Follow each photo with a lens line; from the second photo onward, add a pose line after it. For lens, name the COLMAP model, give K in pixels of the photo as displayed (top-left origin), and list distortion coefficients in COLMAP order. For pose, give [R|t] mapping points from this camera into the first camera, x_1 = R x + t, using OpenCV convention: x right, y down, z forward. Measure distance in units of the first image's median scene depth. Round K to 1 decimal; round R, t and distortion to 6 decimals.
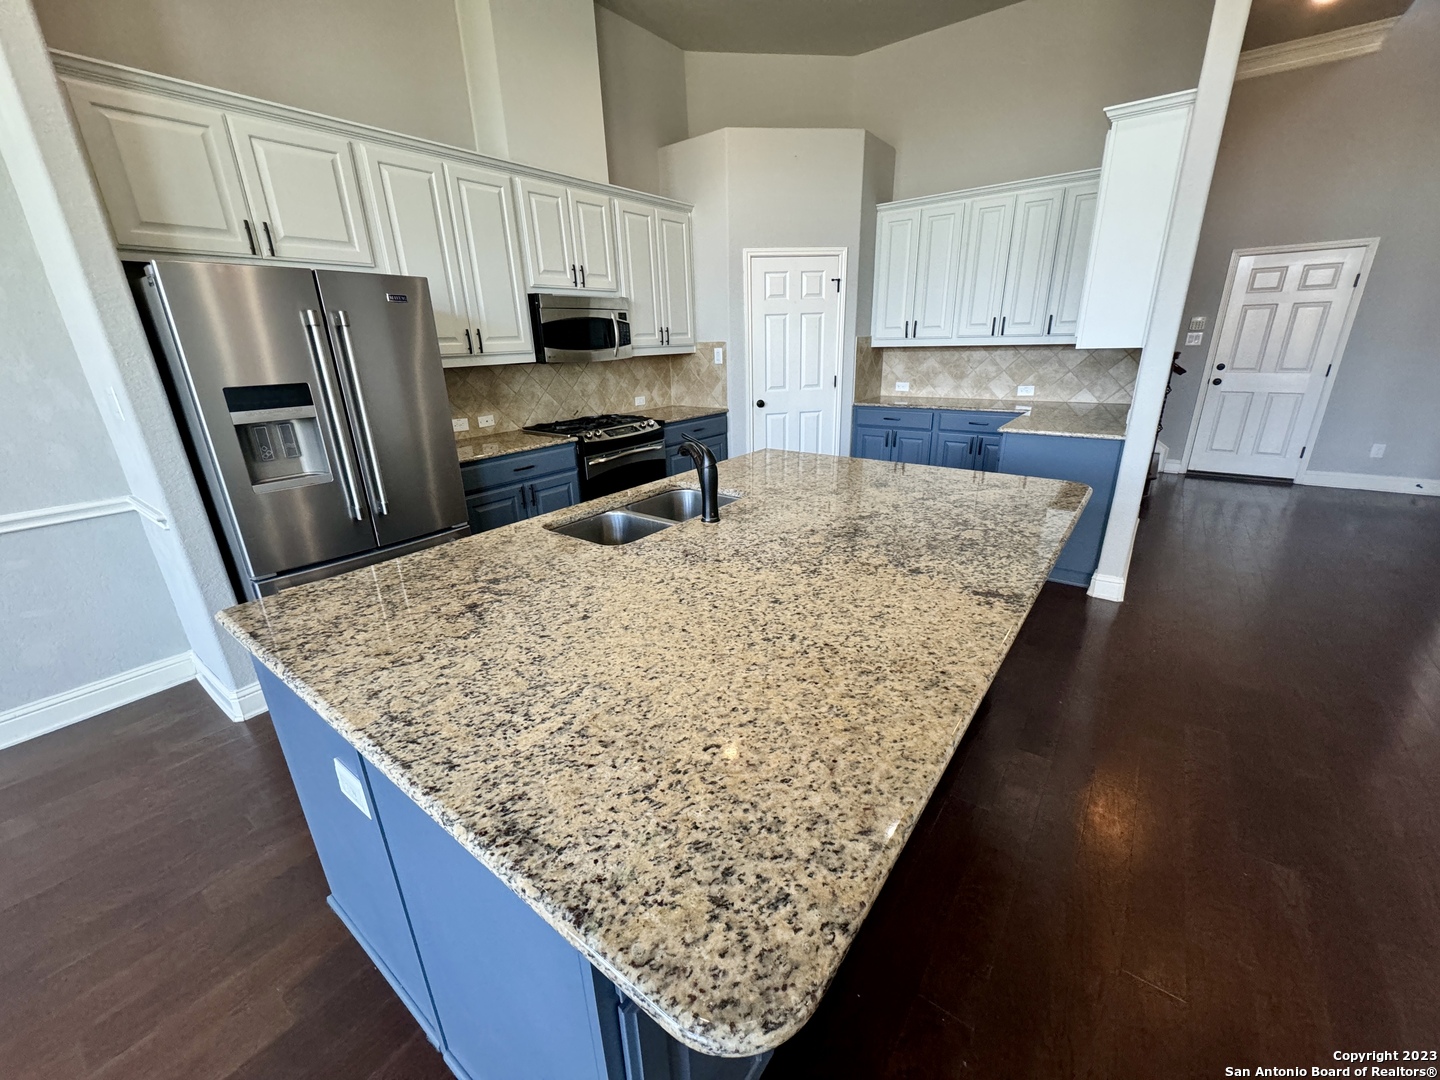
lens RADIAL K [[572.6, 0, 719.5], [0, 572.6, 541.7], [0, 0, 1]] dist [-0.002443, 0.000052]
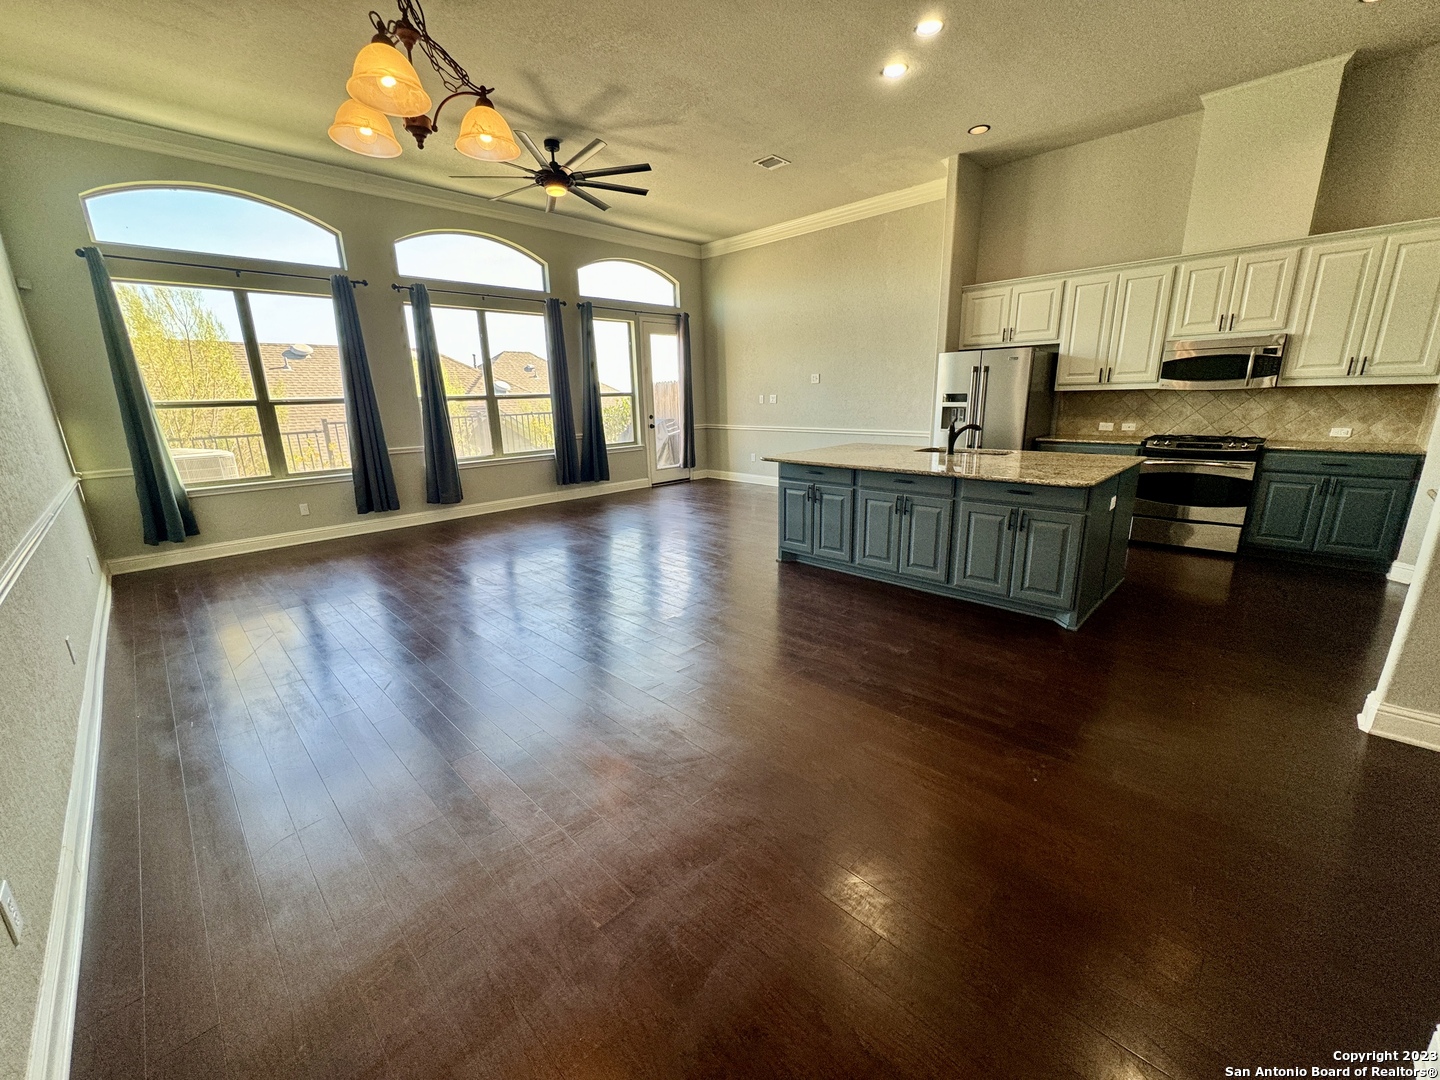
lens RADIAL K [[572.6, 0, 719.5], [0, 572.6, 541.7], [0, 0, 1]] dist [-0.002443, 0.000052]
pose [[-0.131561, 0.279461, -0.951101, 1.011341], [-0.304583, 0.901634, 0.307058, -0.060679], [0.943356, 0.330086, -0.033500, 0.118163]]
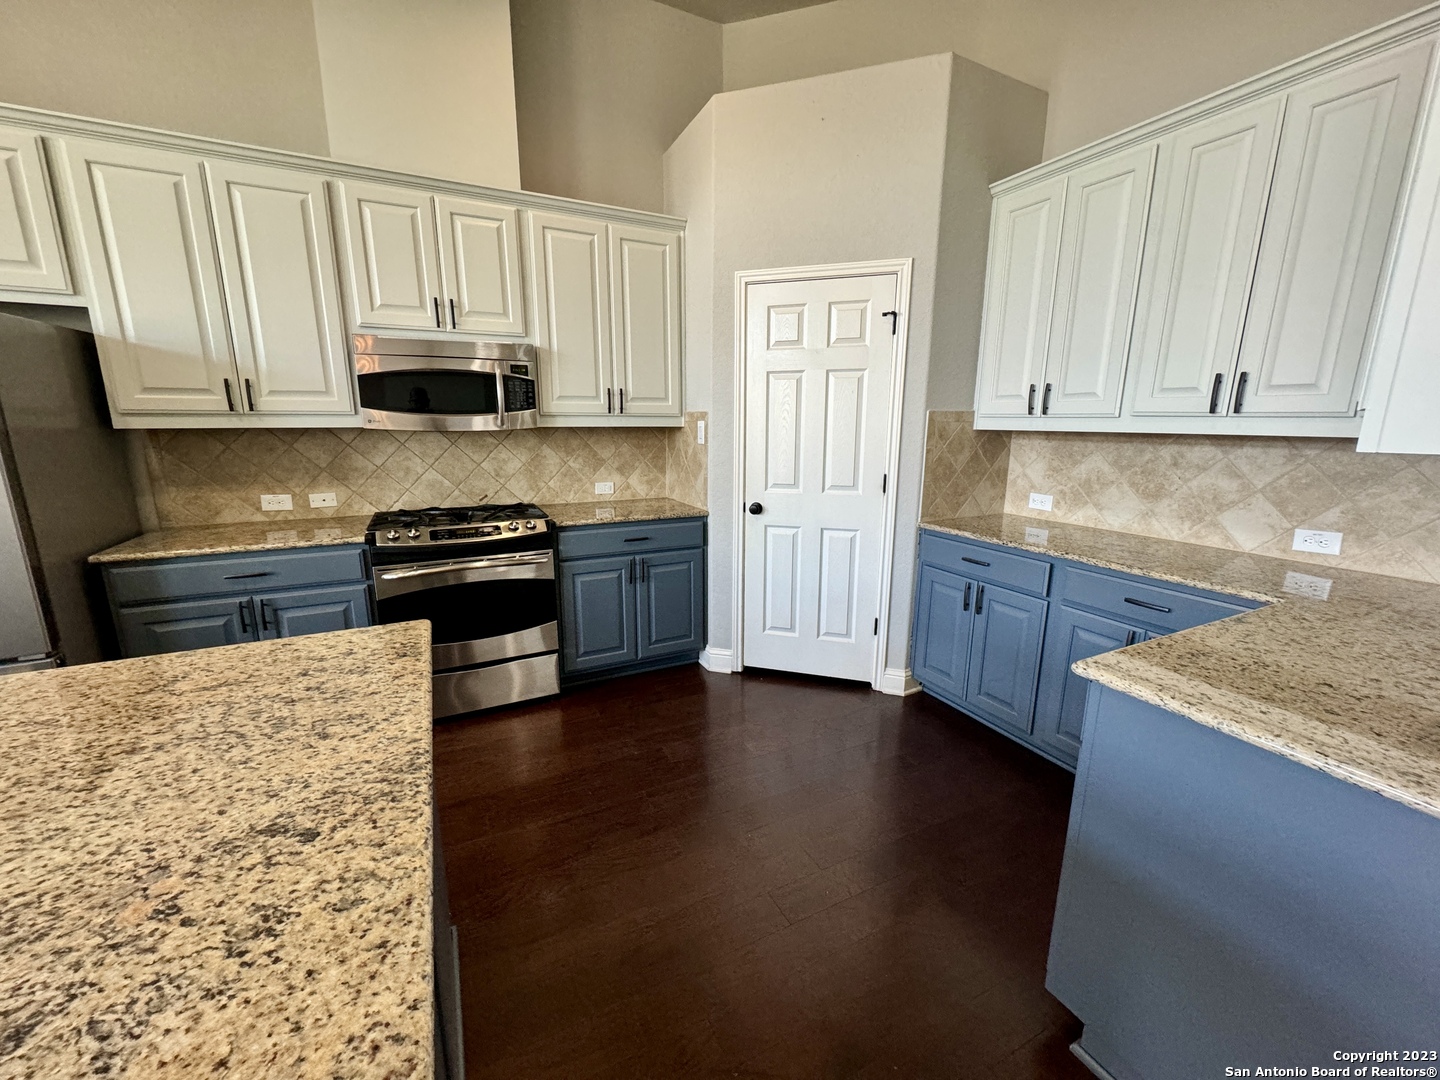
lens RADIAL K [[579.2, 0, 717.8], [0, 579.2, 542.7], [0, 0, 1]] dist [0.000869, 0.000093]
pose [[0.894549, 0.124870, -0.429173, 0.328146], [-0.176991, 0.980657, -0.083585, -0.150848], [0.410434, 0.150731, 0.899347, 0.436544]]
